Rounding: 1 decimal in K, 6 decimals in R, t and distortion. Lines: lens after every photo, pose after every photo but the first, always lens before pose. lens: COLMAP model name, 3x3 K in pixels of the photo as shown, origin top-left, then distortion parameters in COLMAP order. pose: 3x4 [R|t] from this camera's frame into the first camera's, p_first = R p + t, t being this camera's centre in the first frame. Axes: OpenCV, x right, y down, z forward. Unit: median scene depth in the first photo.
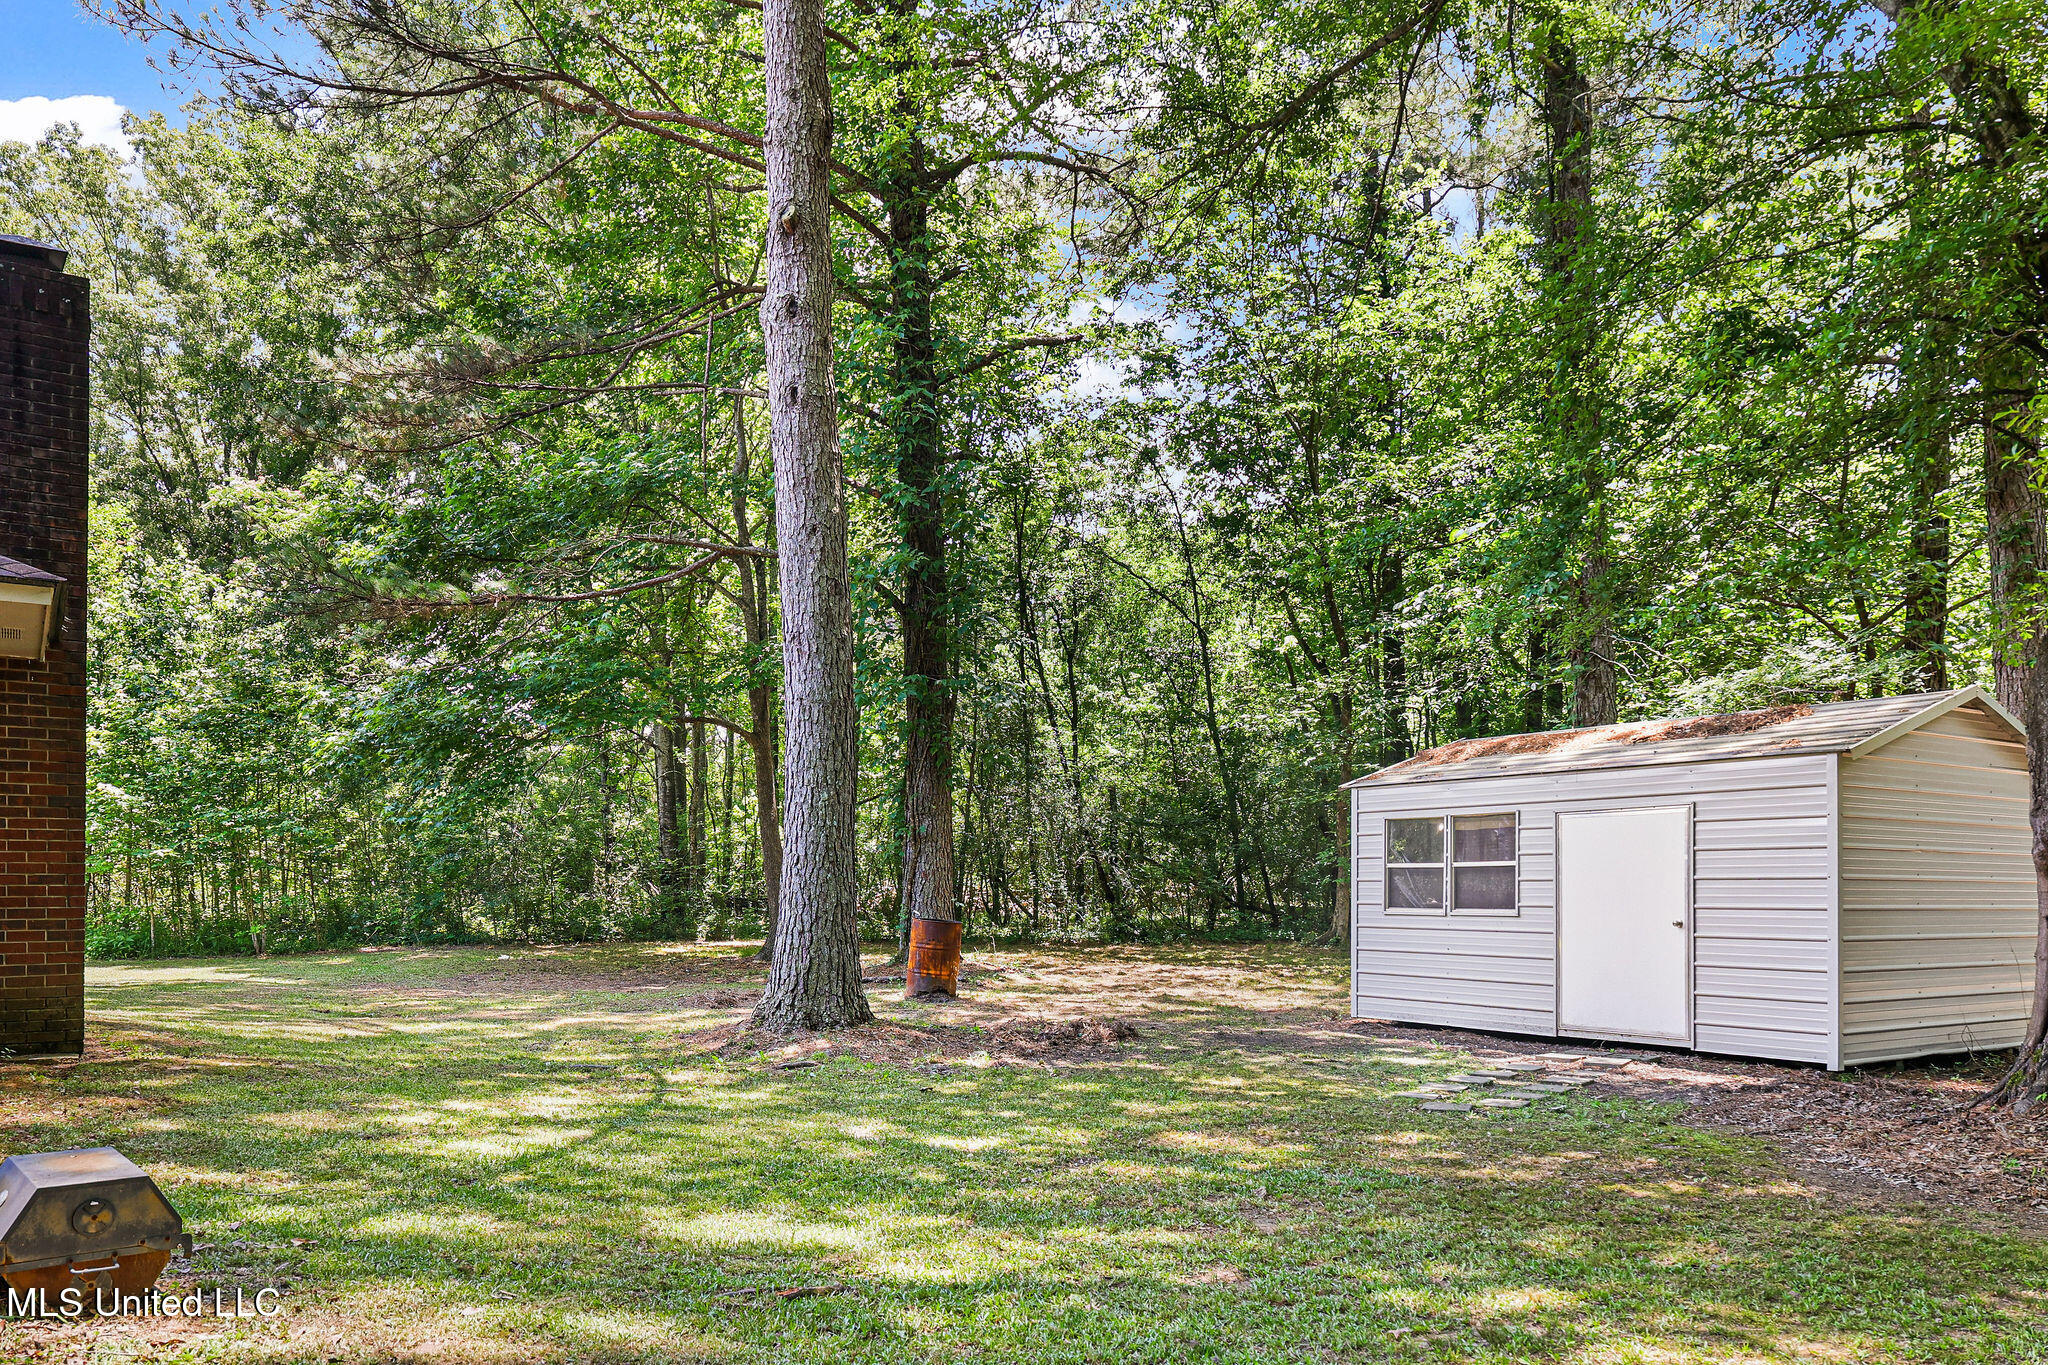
lens RADIAL K [[1519.4, 0, 1066.6], [0, 1519.4, 876.8], [0, 0, 1]] dist [-0.000055, 0.001402]
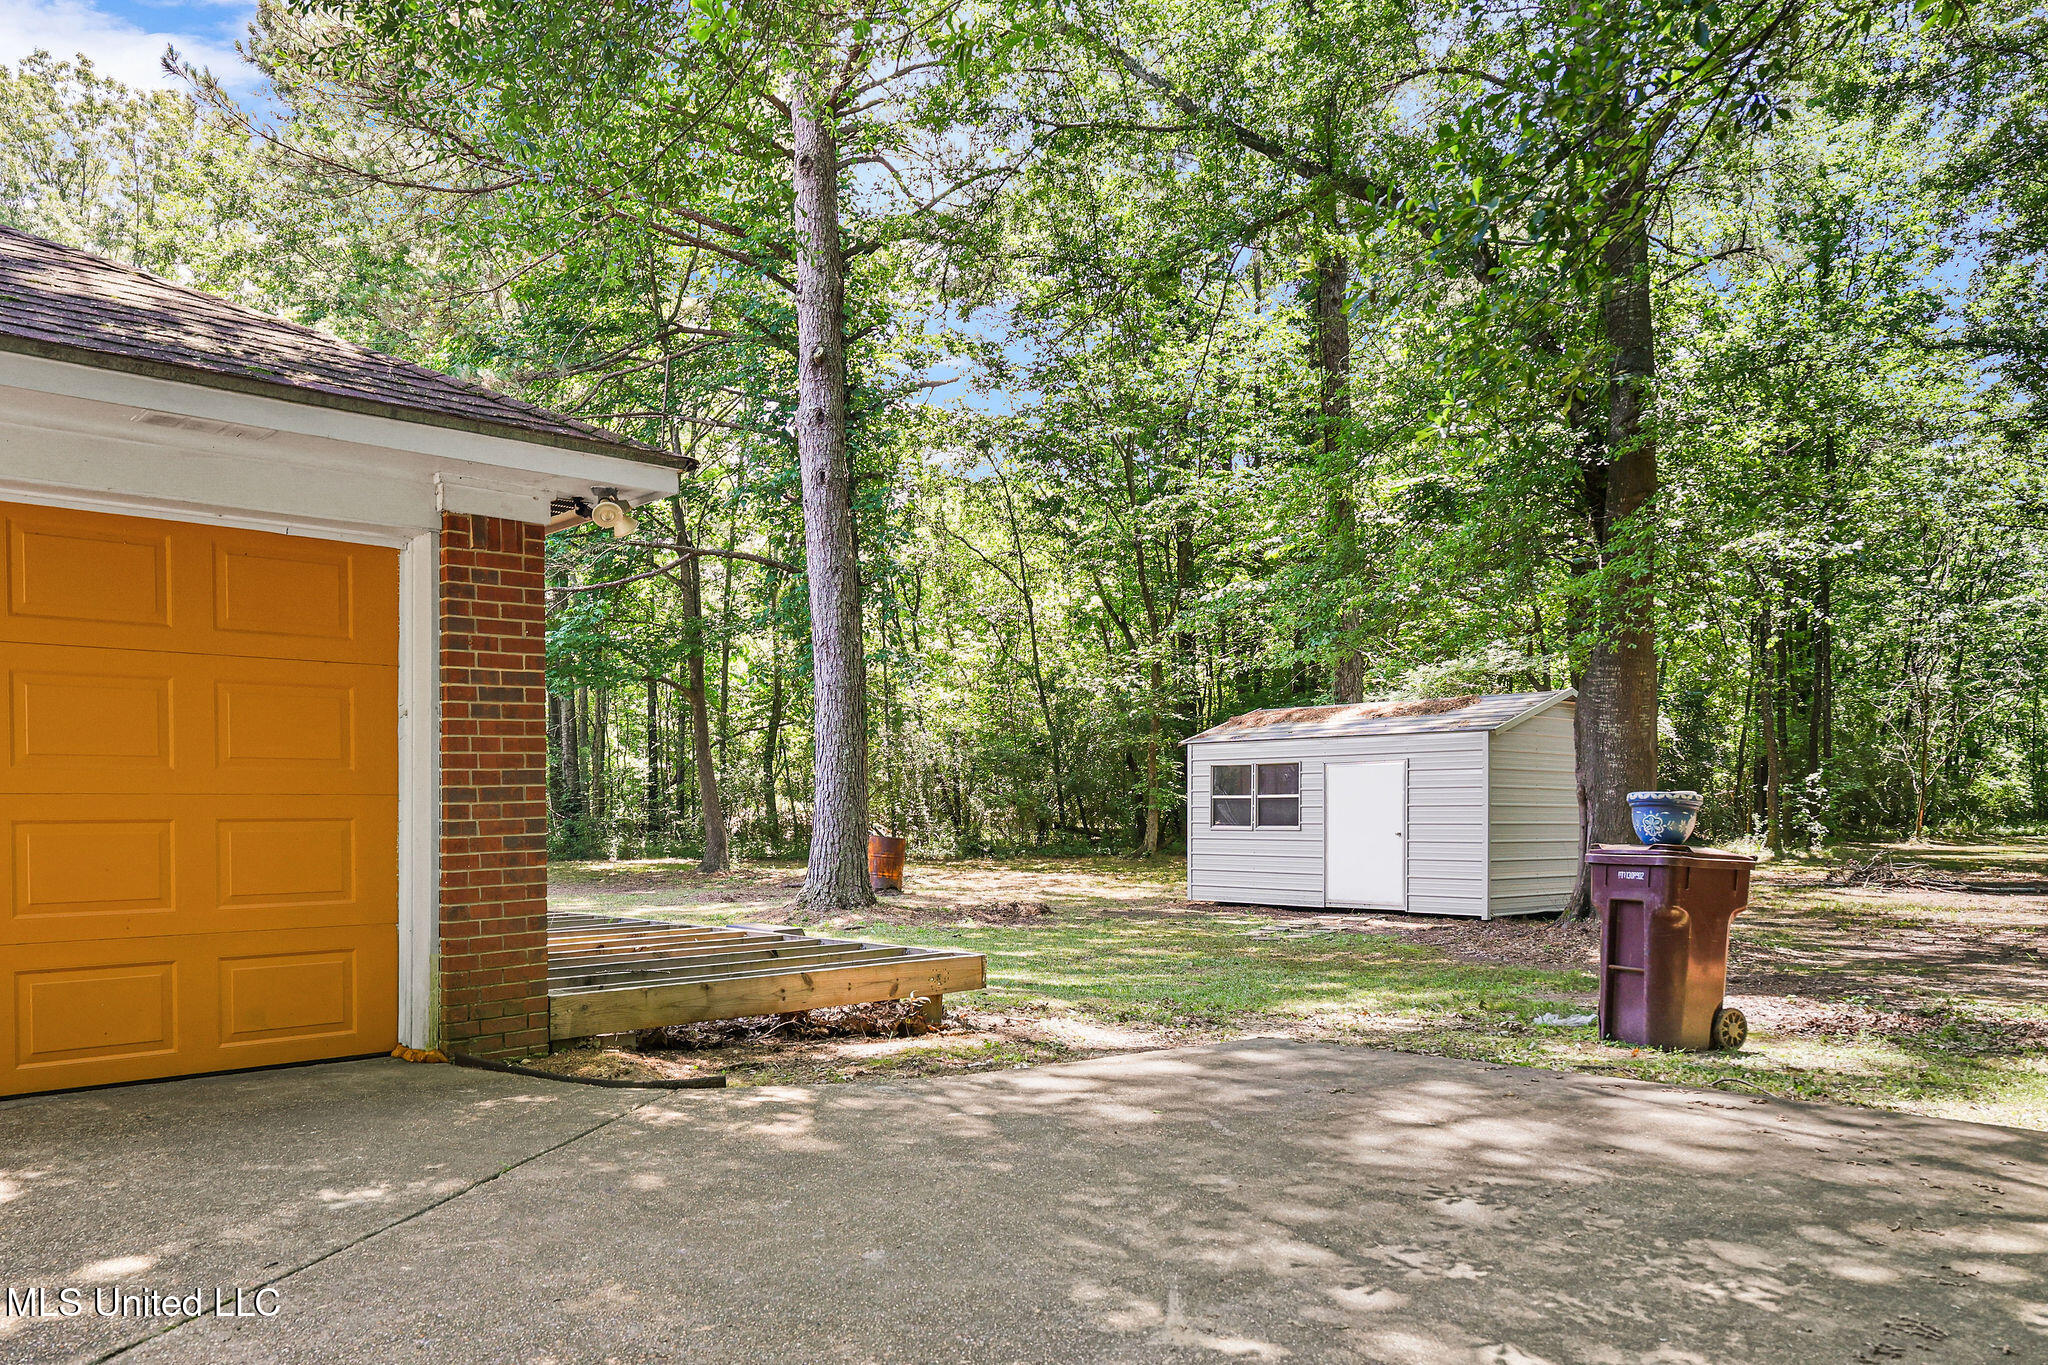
lens RADIAL K [[1519.4, 0, 1021.4], [0, 1519.4, 859.7], [0, 0, 1]] dist [-0.000055, 0.001402]
pose [[0.992241, -0.008179, 0.124059, -0.167583], [0.003468, 0.999266, 0.038141, -0.003806], [-0.124280, -0.037415, 0.991542, -0.472389]]
